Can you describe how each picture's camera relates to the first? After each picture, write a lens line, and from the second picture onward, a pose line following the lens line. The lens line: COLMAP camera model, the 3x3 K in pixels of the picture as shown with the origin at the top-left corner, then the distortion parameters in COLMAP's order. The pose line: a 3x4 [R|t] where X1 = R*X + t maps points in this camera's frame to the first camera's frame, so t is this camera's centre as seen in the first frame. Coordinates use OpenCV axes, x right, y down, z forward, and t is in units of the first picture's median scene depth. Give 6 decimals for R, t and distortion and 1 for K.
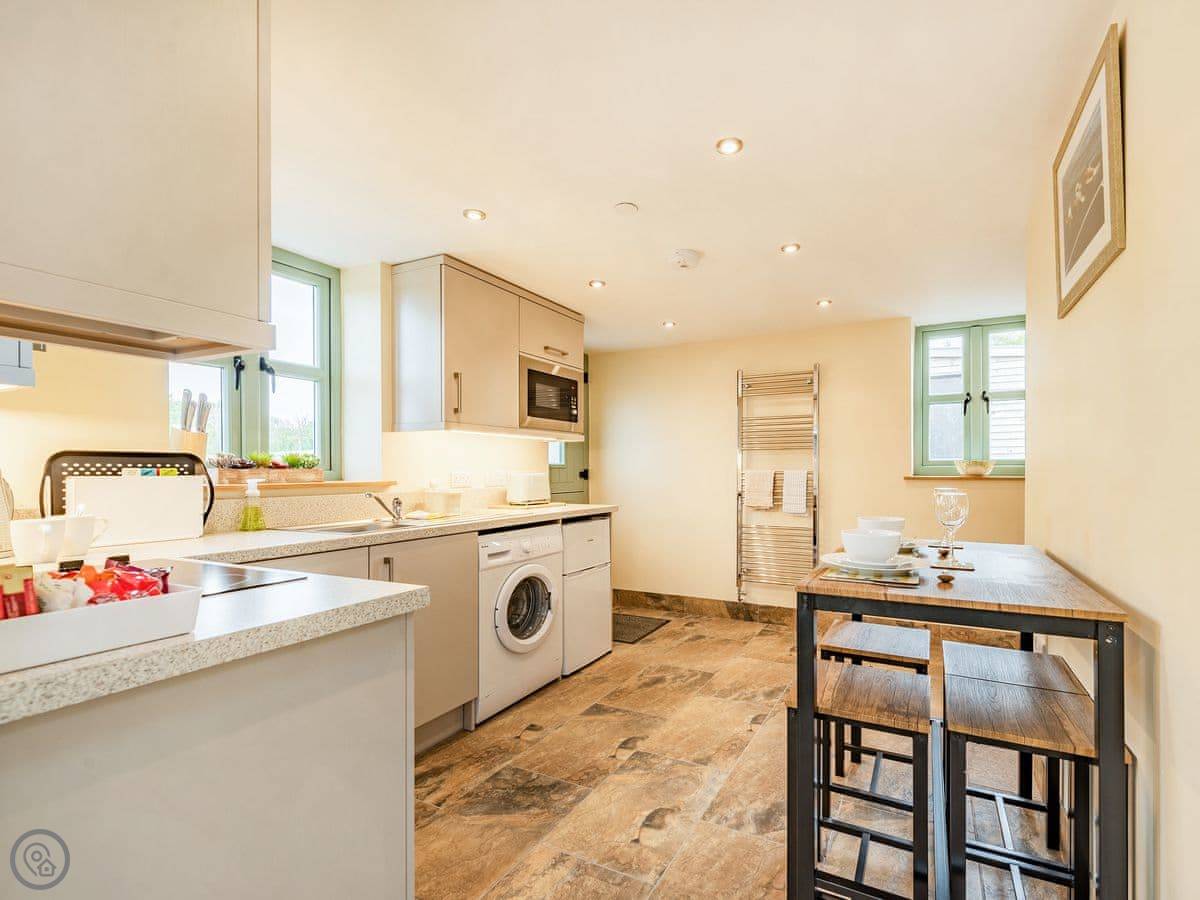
lens RADIAL K [[539.7, 0, 674.9], [0, 539.7, 472.8], [0, 0, 1]] dist [0.008876, -0.000197]
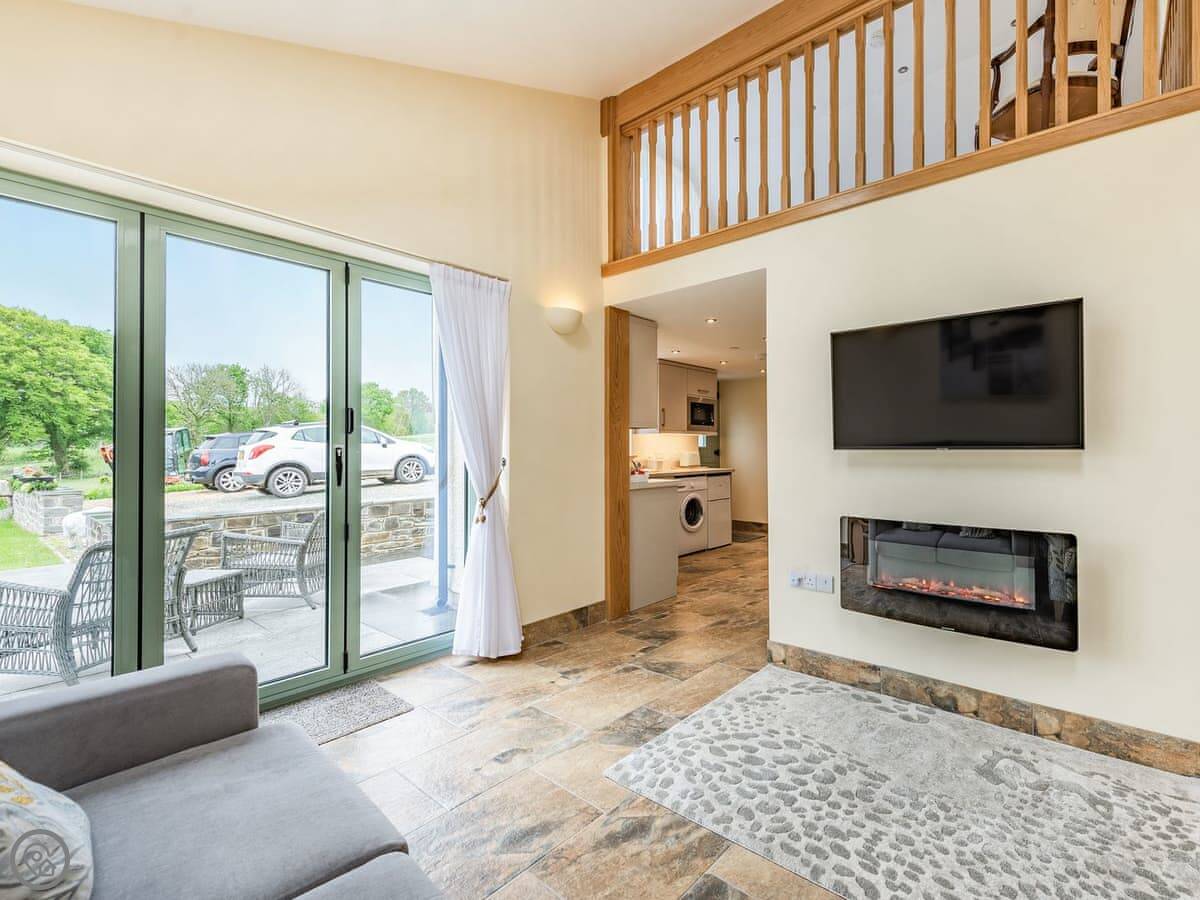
lens RADIAL K [[544.2, 0, 683.5], [0, 544.2, 444.9], [0, 0, 1]] dist [0.024659, -0.010176]
pose [[0.975279, -0.002132, -0.220967, 0.220348], [-0.000148, 0.999947, -0.010301, -0.006070], [0.220977, 0.010079, 0.975227, -1.412204]]
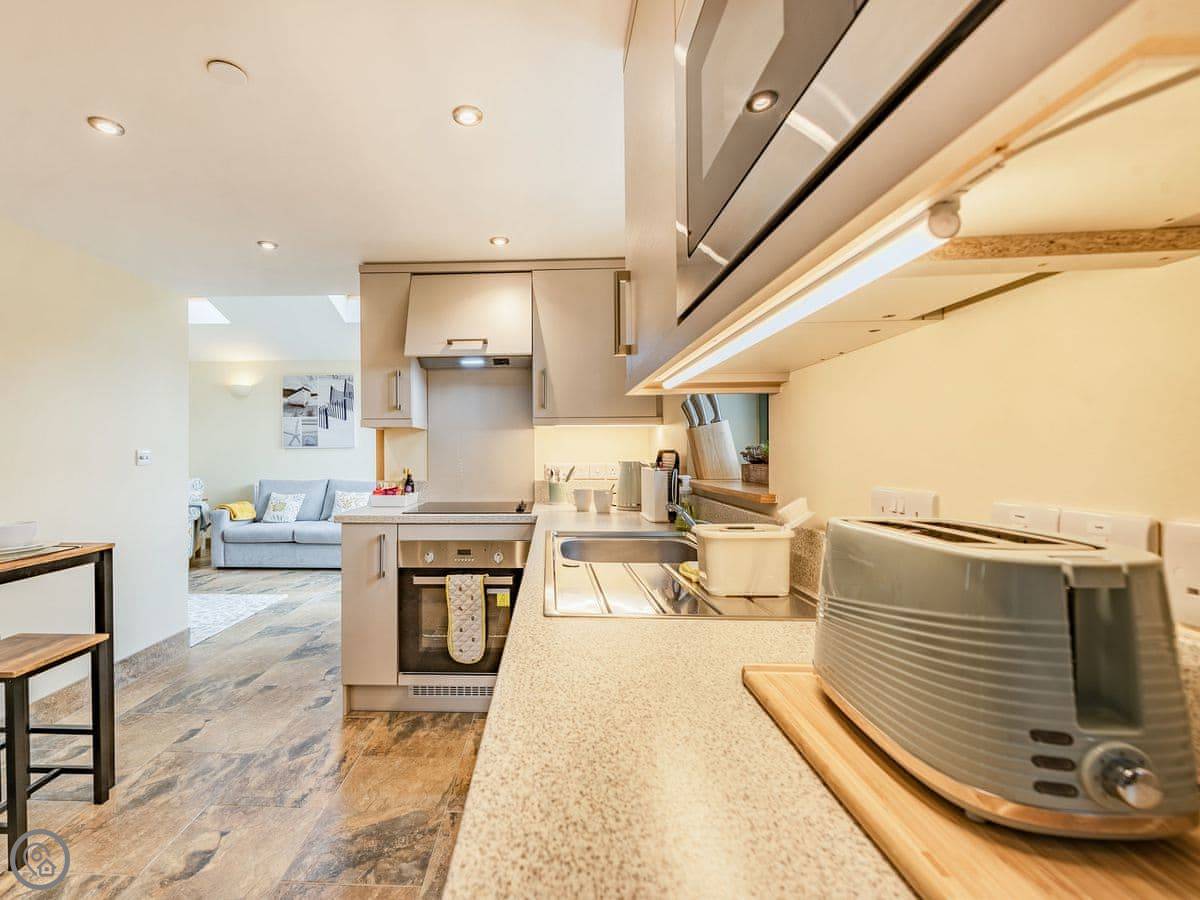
lens RADIAL K [[534.1, 0, 523.1], [0, 534.1, 452.5], [0, 0, 1]] dist [0.016257, -0.003639]
pose [[-0.926359, 0.006961, -0.376579, -0.159692], [0.005190, 0.999970, 0.005718, -0.031368], [0.376607, 0.003343, -0.926367, 1.596326]]
